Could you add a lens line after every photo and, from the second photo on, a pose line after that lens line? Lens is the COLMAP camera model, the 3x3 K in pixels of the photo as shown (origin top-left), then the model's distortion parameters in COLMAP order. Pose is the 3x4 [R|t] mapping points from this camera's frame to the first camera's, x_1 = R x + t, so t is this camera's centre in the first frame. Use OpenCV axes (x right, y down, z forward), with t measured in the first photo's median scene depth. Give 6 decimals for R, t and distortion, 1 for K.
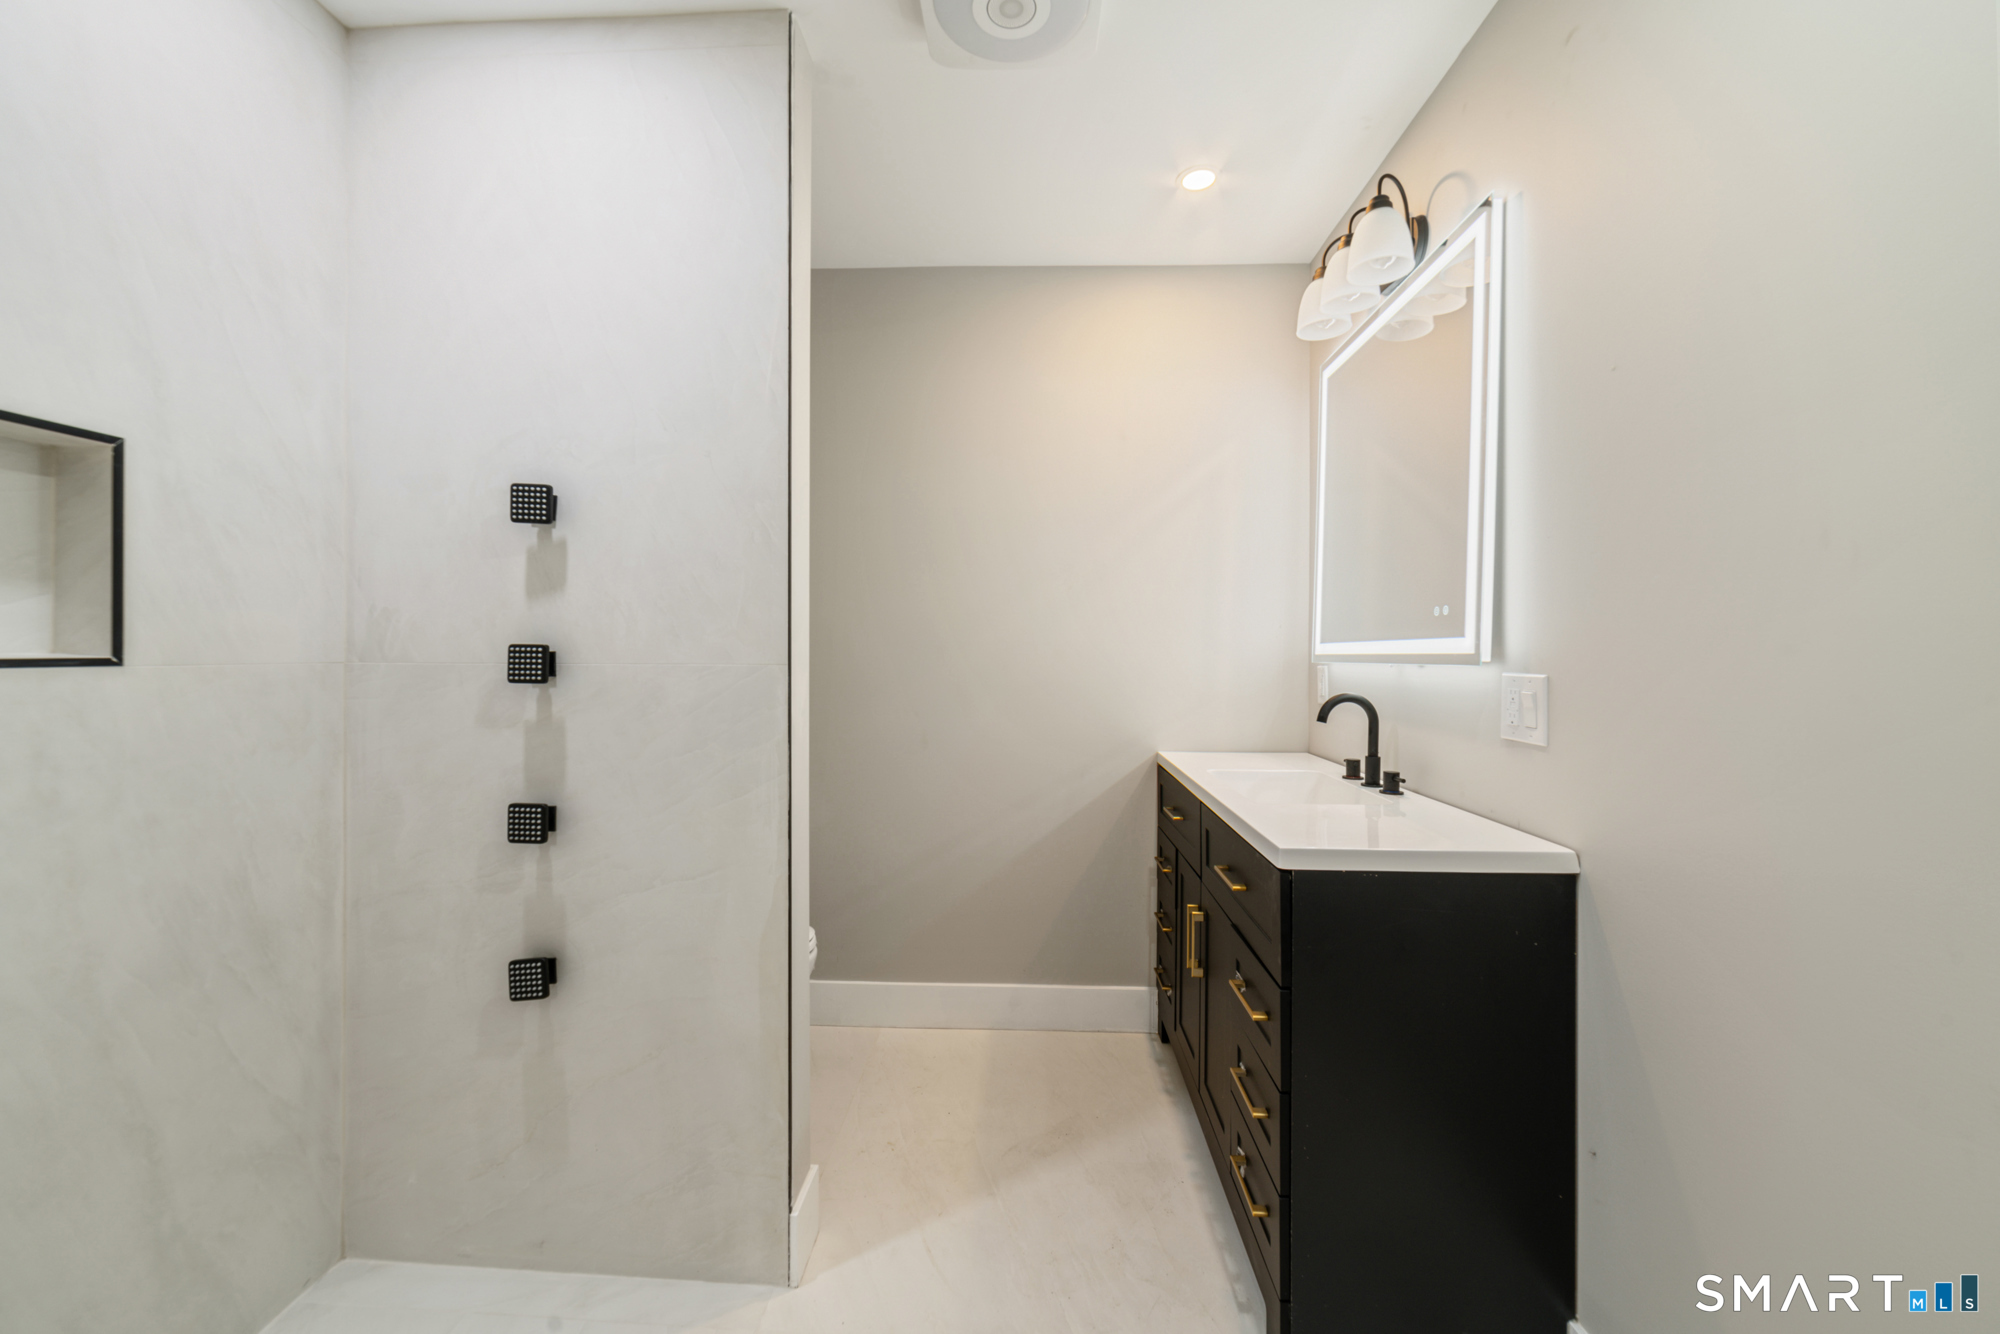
lens RADIAL K [[781.0, 0, 991.5], [0, 781.0, 648.3], [0, 0, 1]] dist [-0.002340, 0.002041]
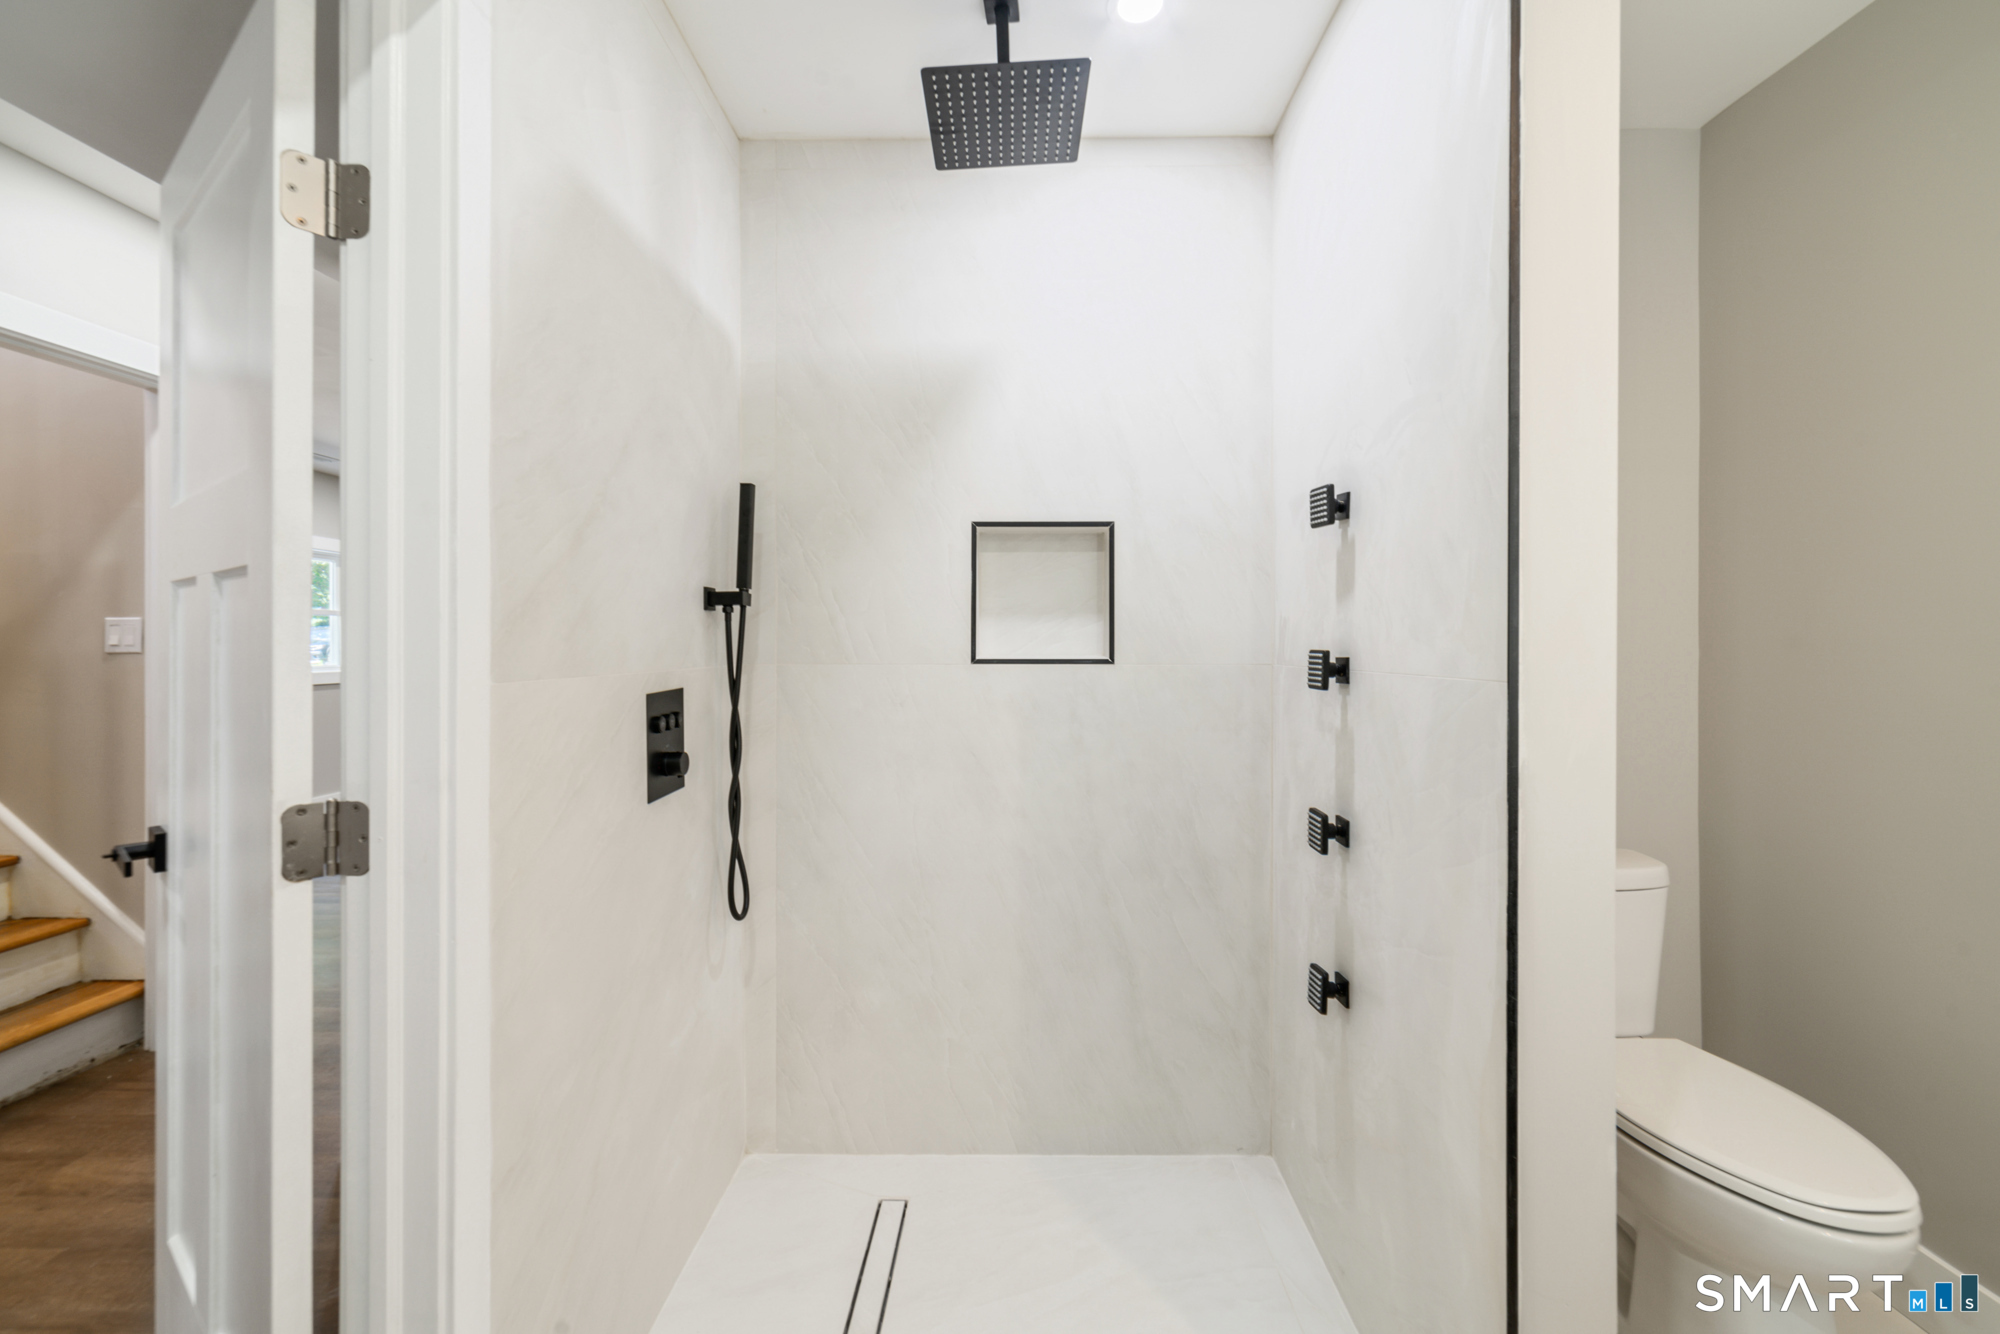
lens RADIAL K [[781.0, 0, 1005.2], [0, 781.0, 651.7], [0, 0, 1]] dist [-0.002340, 0.002041]
pose [[0.039098, 0.003700, -0.999229, 0.367836], [0.002658, 0.999989, 0.003807, -0.007171], [0.999232, -0.002805, 0.039088, 0.551994]]
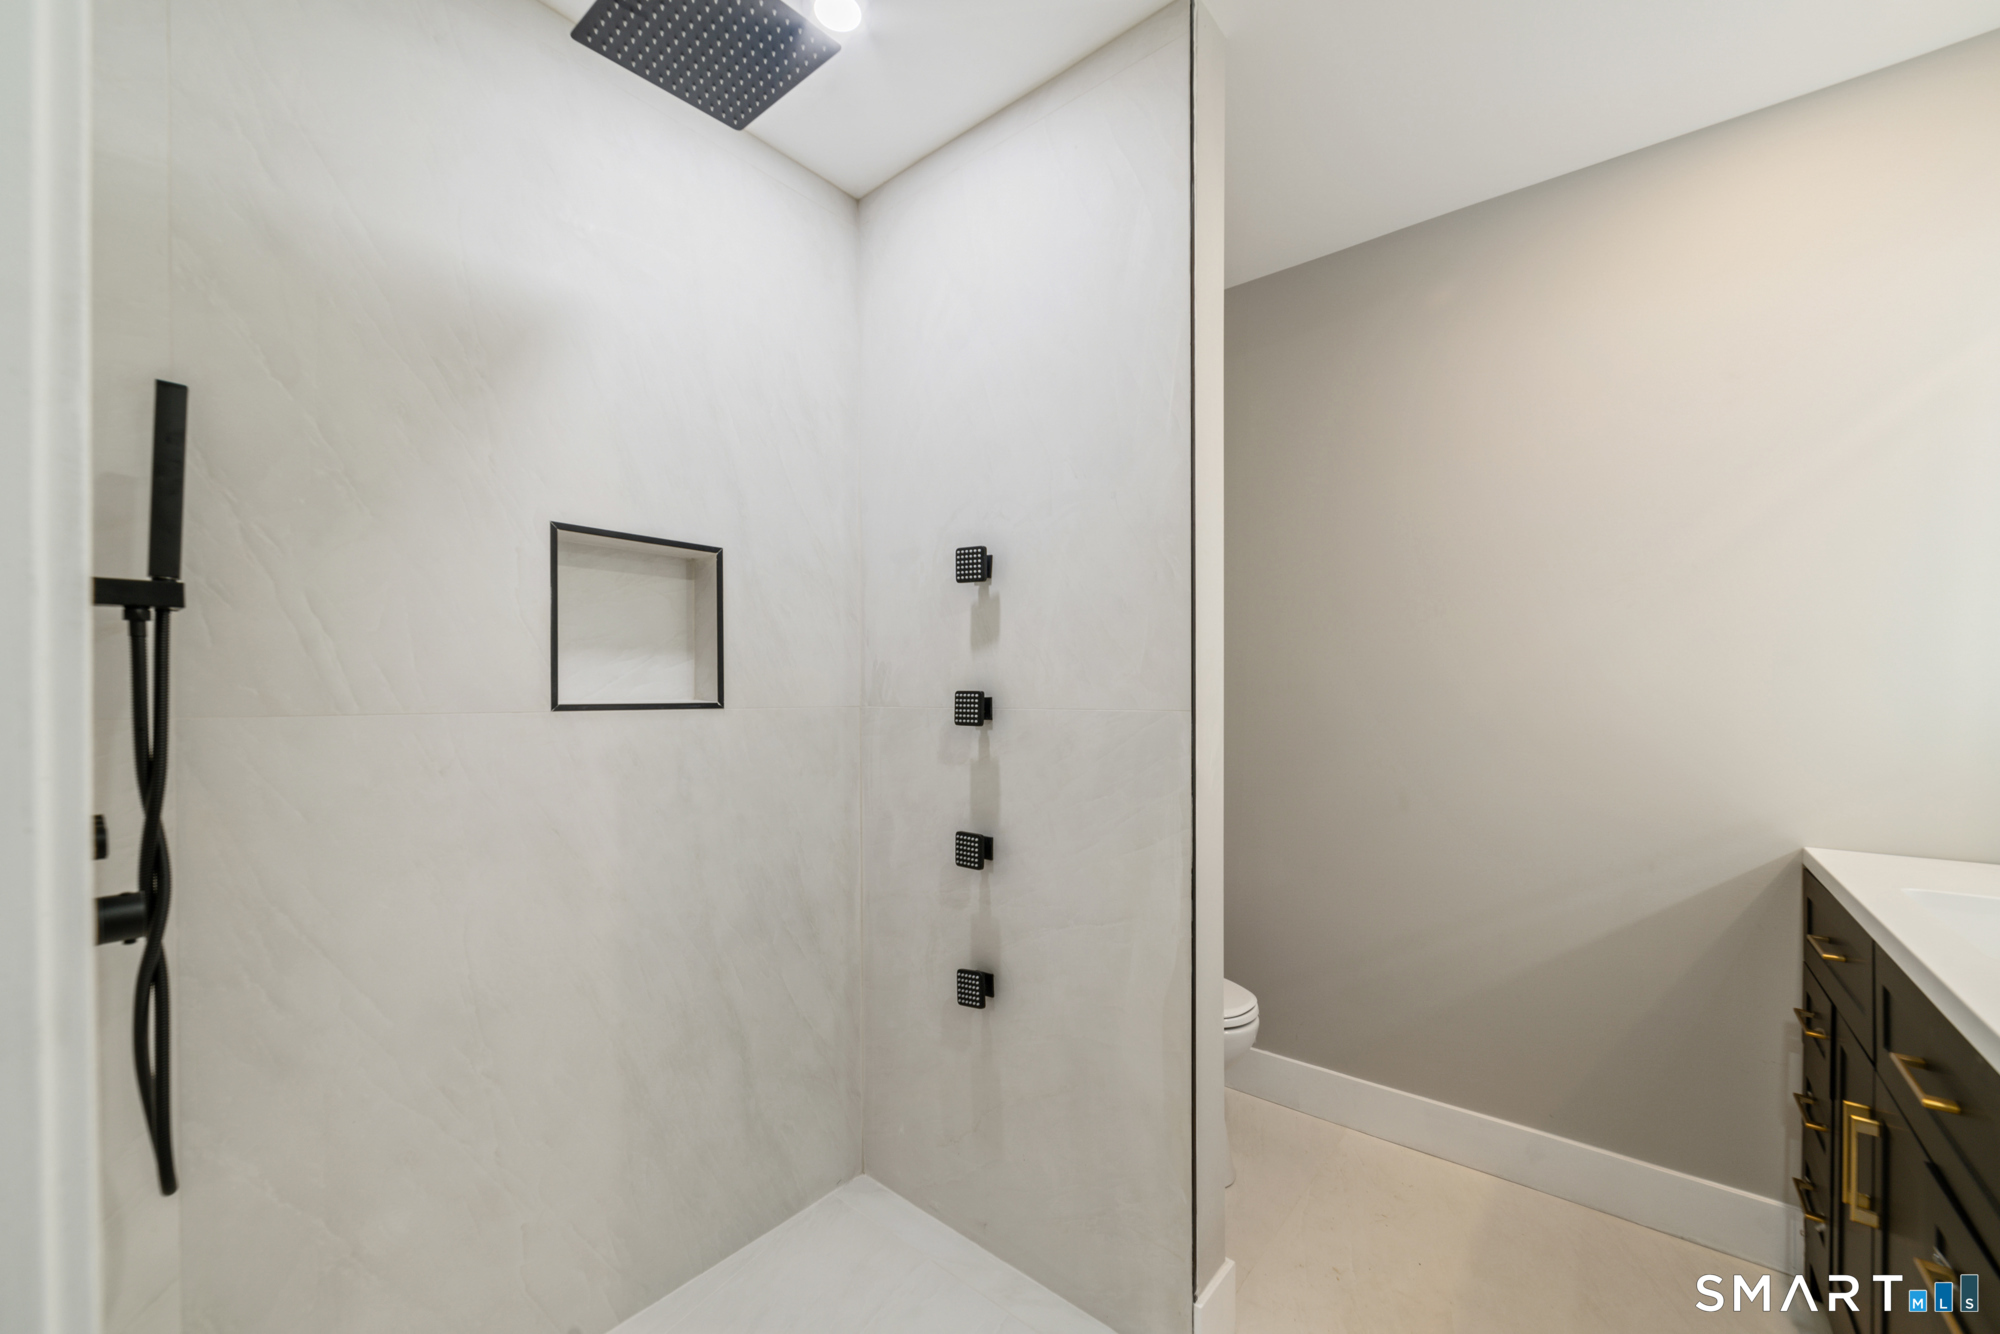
lens RADIAL K [[781.0, 0, 990.0], [0, 781.0, 703.5], [0, 0, 1]] dist [-0.002340, 0.002041]
pose [[0.797865, 0.002504, -0.602832, 0.103575], [0.006517, 0.999897, 0.012778, -0.001131], [0.602802, -0.014124, 0.797766, 0.120921]]
